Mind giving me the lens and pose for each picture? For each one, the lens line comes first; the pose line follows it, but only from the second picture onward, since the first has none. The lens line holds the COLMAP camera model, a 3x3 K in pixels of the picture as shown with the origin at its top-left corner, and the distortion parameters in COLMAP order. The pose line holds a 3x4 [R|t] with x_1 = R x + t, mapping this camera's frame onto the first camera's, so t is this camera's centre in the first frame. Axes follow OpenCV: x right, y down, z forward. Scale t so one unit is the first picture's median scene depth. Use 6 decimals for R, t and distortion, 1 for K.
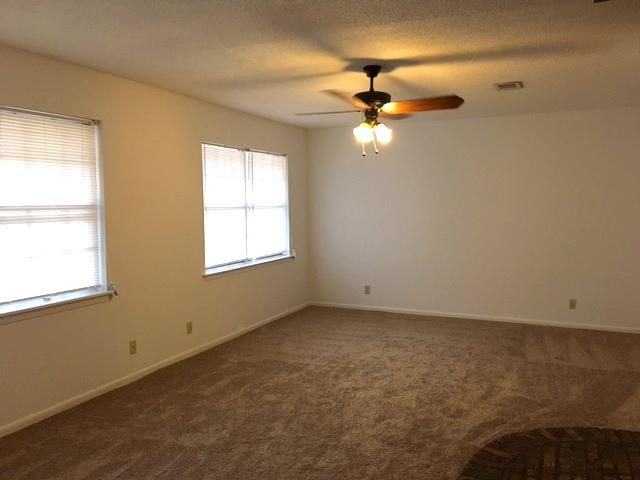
lens RADIAL K [[564.1, 0, 318.2], [0, 564.1, 236.5], [0, 0, 1]] dist [0.091946, -0.063379]
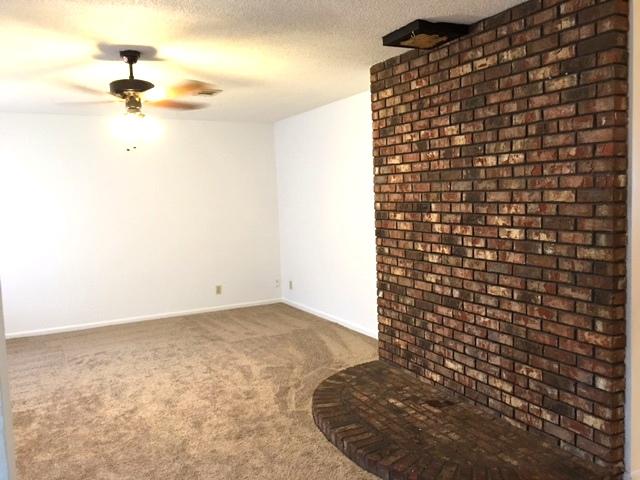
lens RADIAL K [[564.1, 0, 317.2], [0, 564.1, 242.5], [0, 0, 1]] dist [0.091946, -0.063379]
pose [[0.590730, -0.079499, 0.802944, -0.487341], [0.079222, 0.996041, 0.040333, -0.009607], [-0.802971, 0.039785, 0.594689, 0.231731]]
